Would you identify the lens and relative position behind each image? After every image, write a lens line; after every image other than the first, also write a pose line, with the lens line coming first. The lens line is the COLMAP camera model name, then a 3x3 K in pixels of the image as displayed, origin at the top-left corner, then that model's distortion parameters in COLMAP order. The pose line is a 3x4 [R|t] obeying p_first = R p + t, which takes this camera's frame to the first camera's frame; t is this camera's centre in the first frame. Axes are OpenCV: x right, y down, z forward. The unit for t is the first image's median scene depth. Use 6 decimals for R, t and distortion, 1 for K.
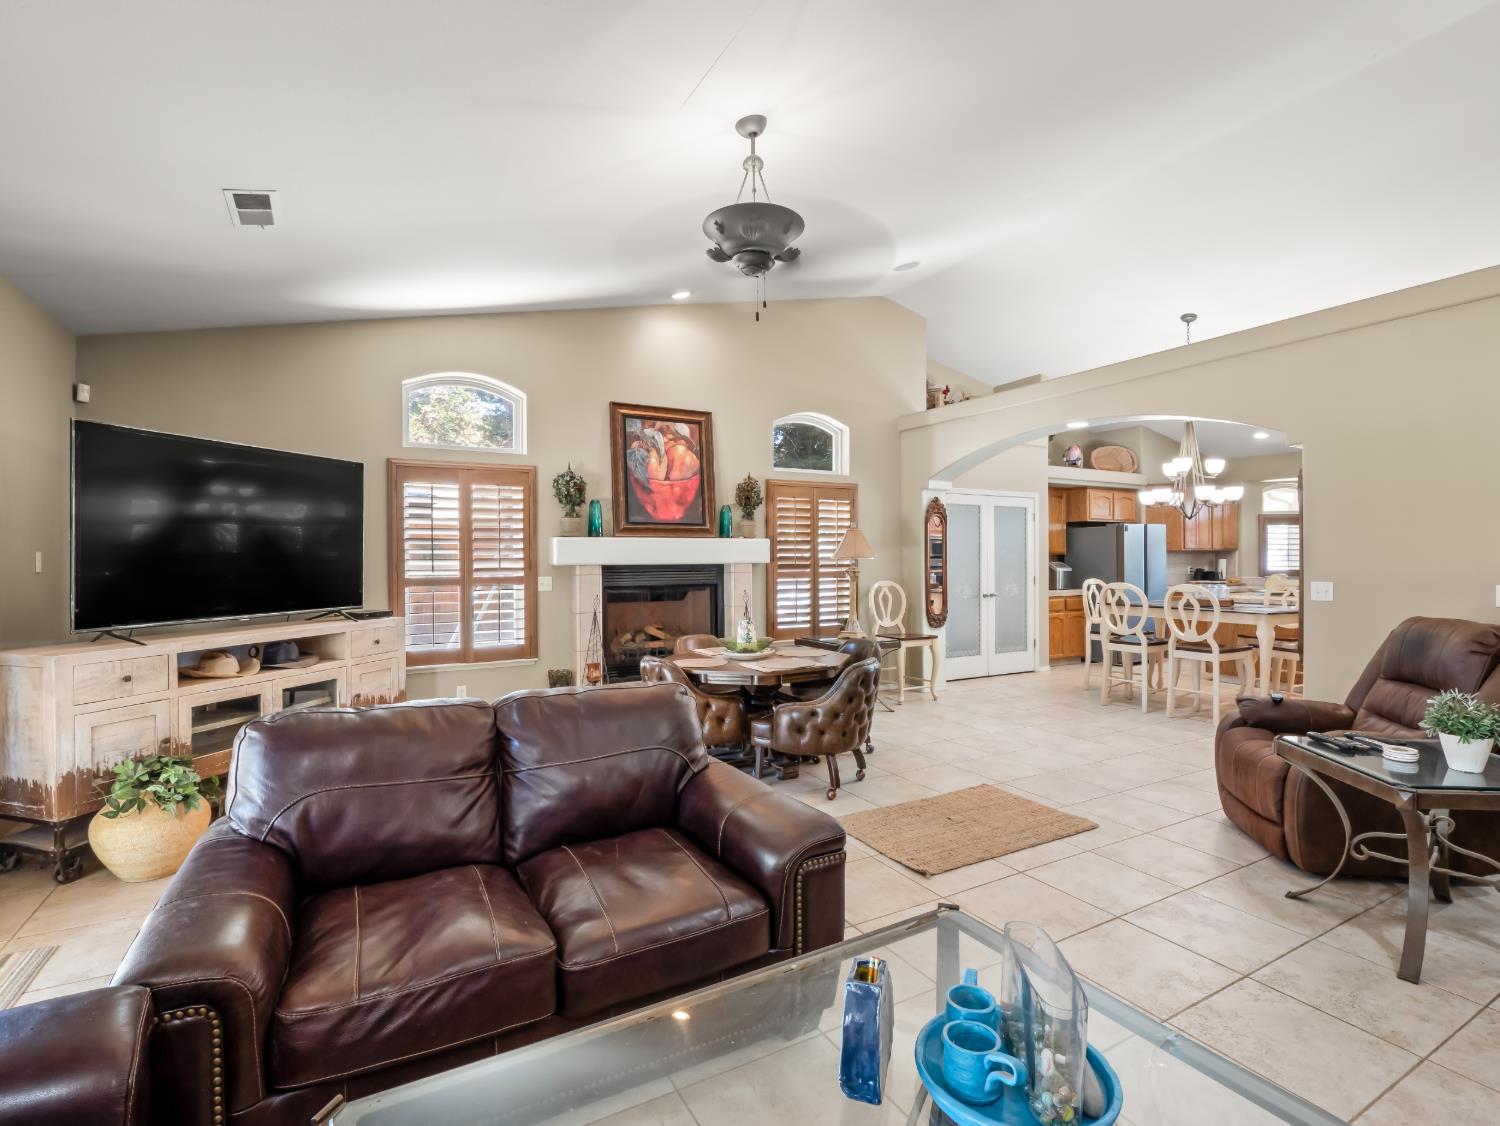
lens RADIAL K [[725.9, 0, 742.5], [0, 725.9, 551.9], [0, 0, 1]] dist [-0.009313, -0.001519]
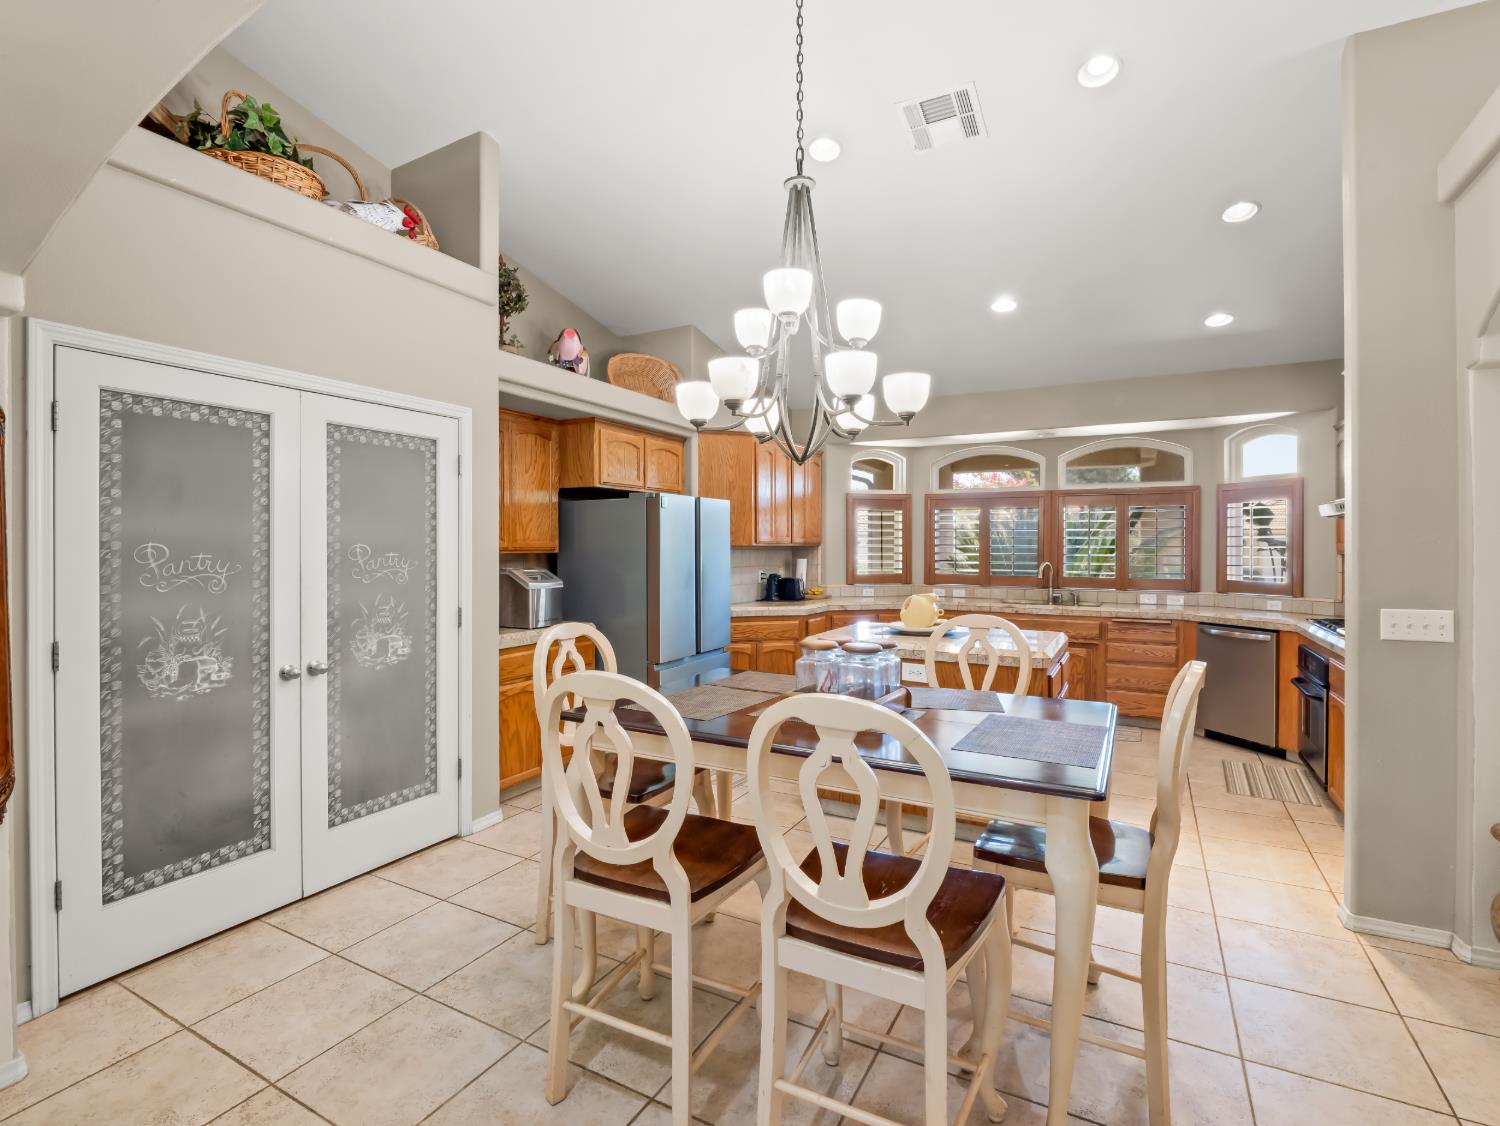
lens RADIAL K [[725.9, 0, 742.5], [0, 725.9, 551.9], [0, 0, 1]] dist [-0.009313, -0.001519]
pose [[0.846528, 0.000607, 0.532343, 0.433447], [-0.007373, 0.999917, 0.010583, -0.004995], [-0.532292, -0.012884, 0.846462, 0.764431]]
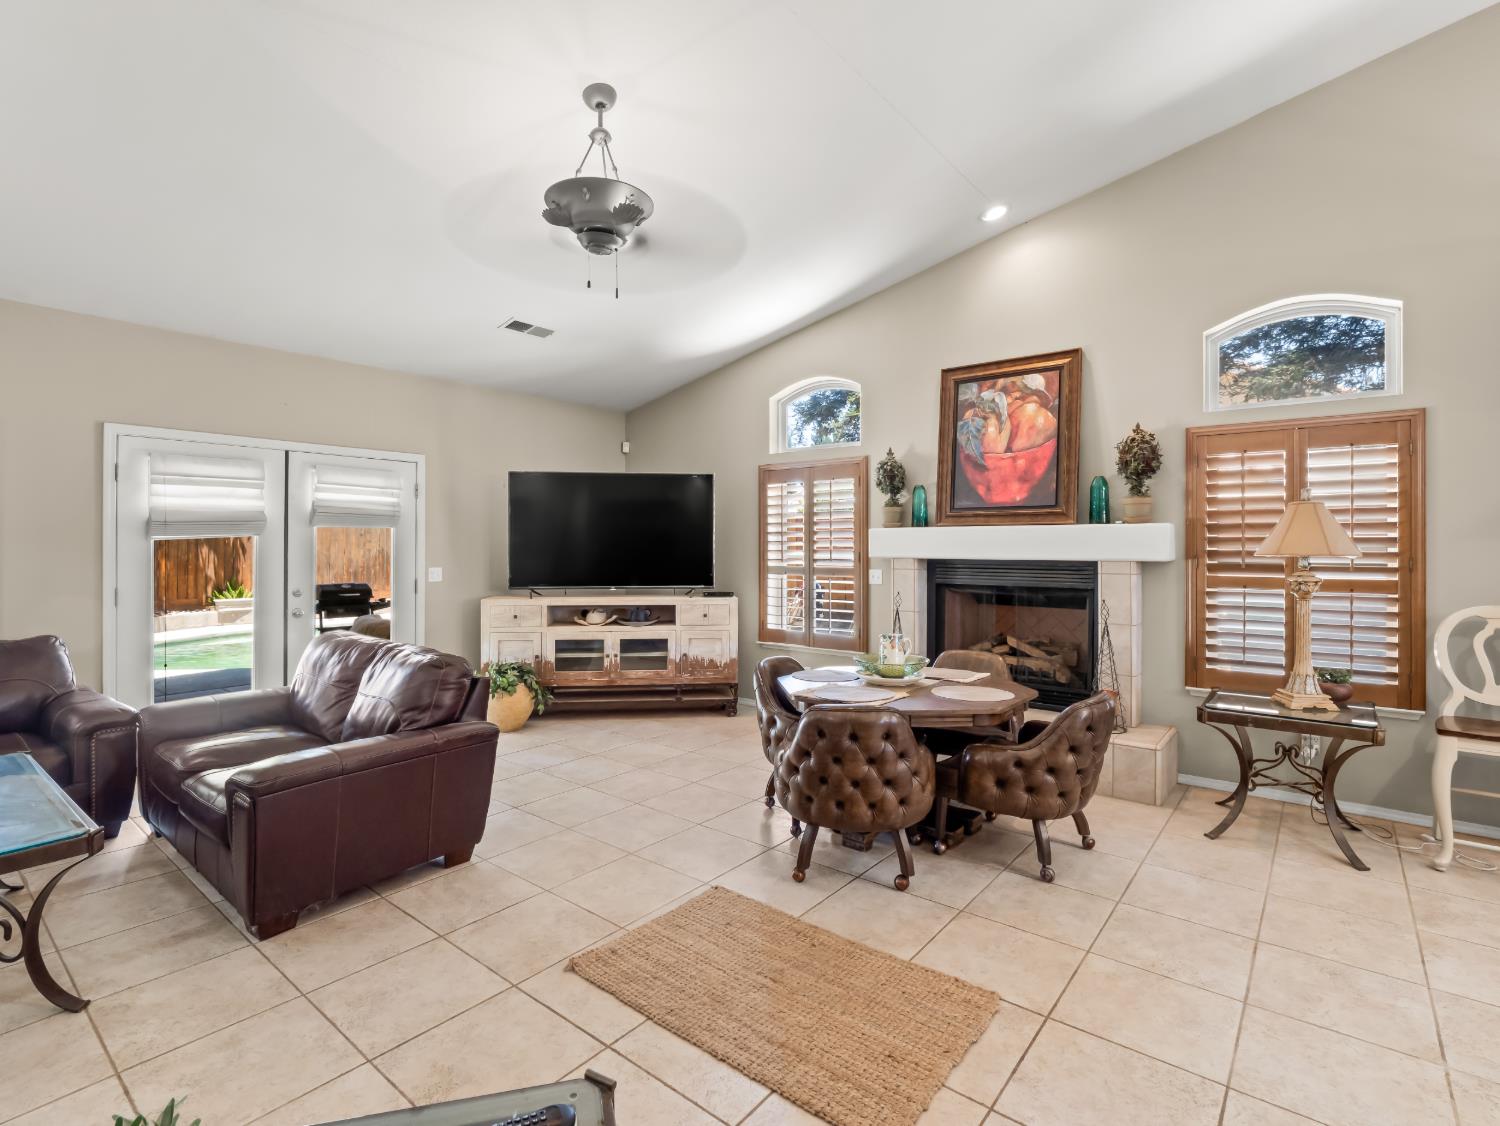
lens RADIAL K [[725.9, 0, 742.5], [0, 725.9, 551.9], [0, 0, 1]] dist [-0.009313, -0.001519]
pose [[0.370793, 0.012348, -0.928633, 0.513113], [0.003008, 0.999890, 0.014496, -0.003392], [0.928711, -0.008169, 0.370715, 0.440967]]
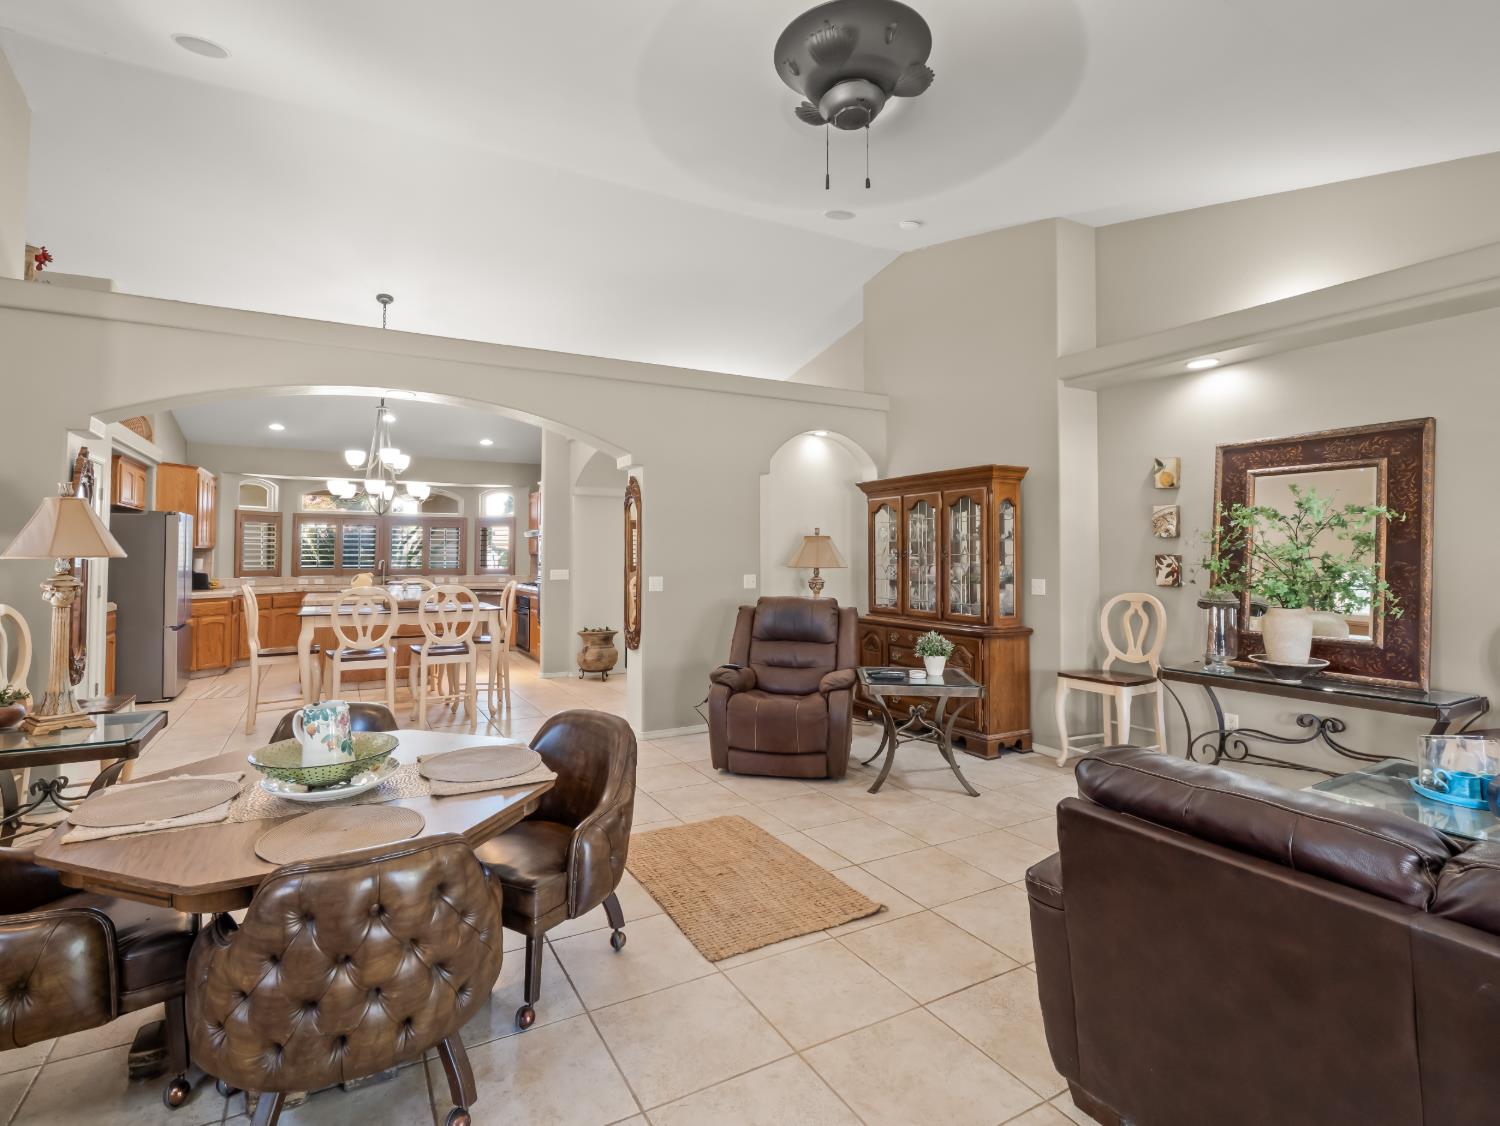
lens RADIAL K [[731.3, 0, 736.3], [0, 731.3, 529.5], [0, 0, 1]] dist [-0.004047, -0.000742]
pose [[0.001632, 0.038328, 0.999264, -0.334903], [-0.008334, 0.999231, -0.038313, 0.004761], [-0.999964, -0.008265, 0.001950, 0.588004]]
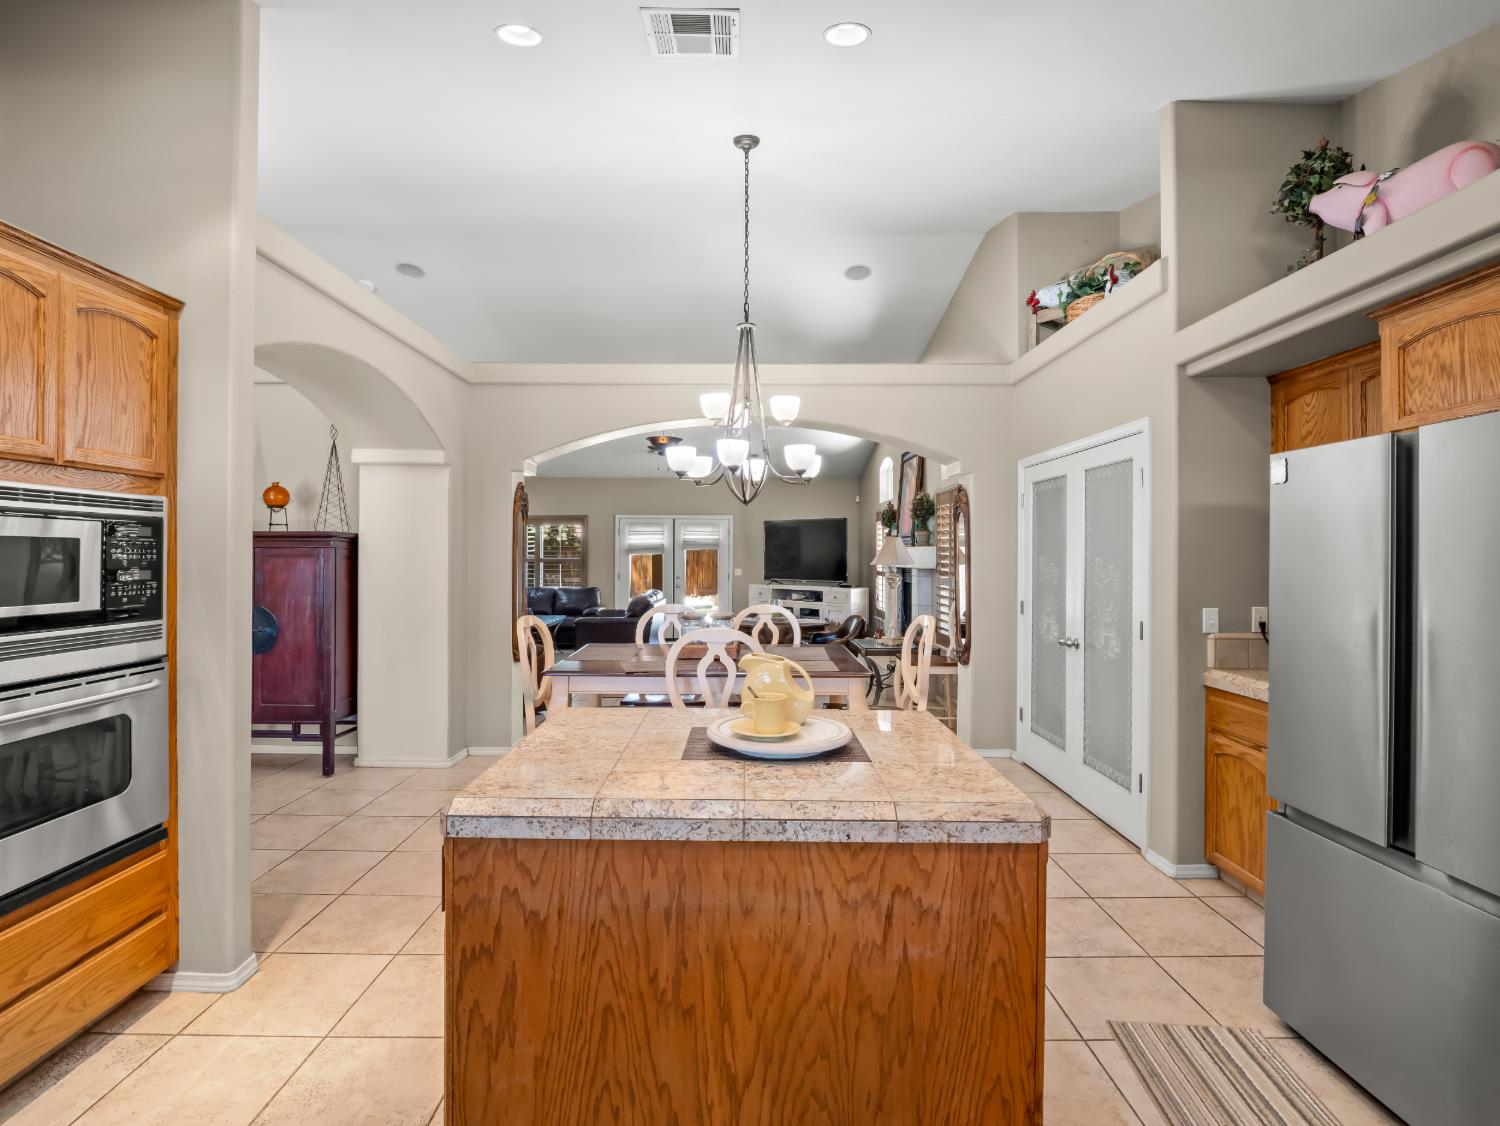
lens RADIAL K [[709.1, 0, 741.8], [0, 709.1, 544.0], [0, 0, 1]] dist [-0.003706, -0.011299]
pose [[-0.481414, -0.011848, -0.876413, 1.166808], [0.004410, 0.999863, -0.015939, -0.006338], [0.876482, -0.011538, -0.481296, 1.344282]]
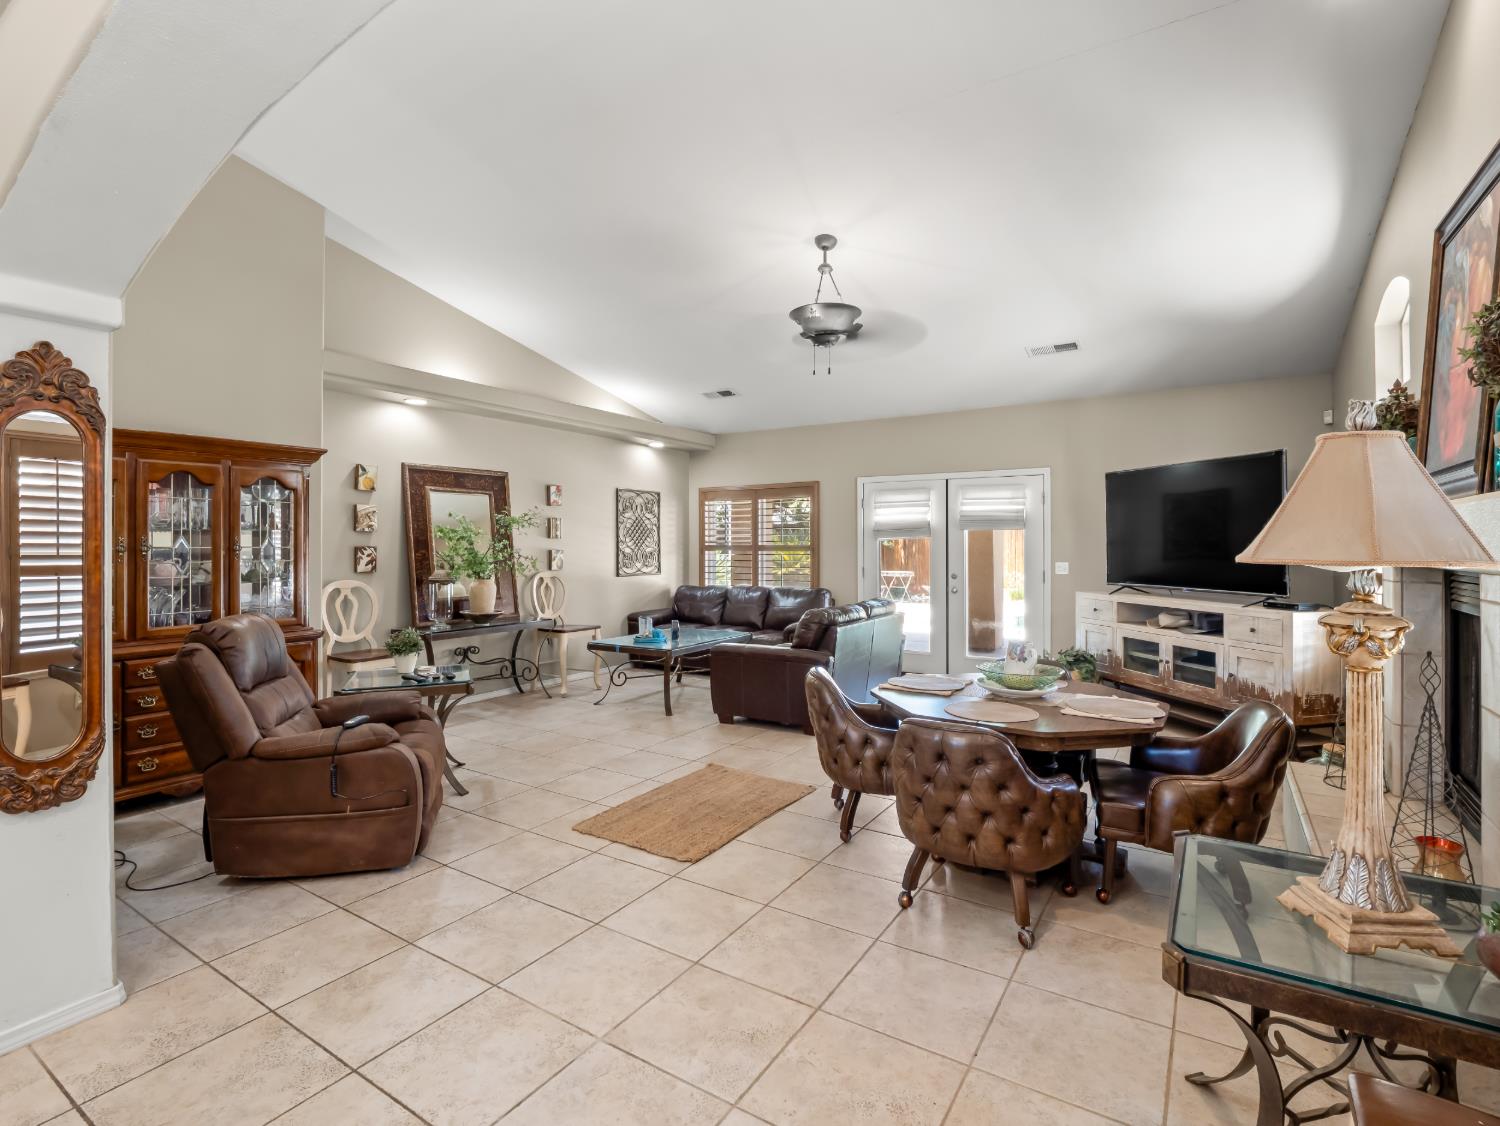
lens RADIAL K [[725.9, 0, 742.5], [0, 725.9, 551.9], [0, 0, 1]] dist [-0.009313, -0.001519]
pose [[-0.881841, 0.009735, -0.471446, 0.437161], [0.007676, 0.999951, 0.006290, 0.002970], [0.471484, 0.001928, -0.881873, 1.151034]]
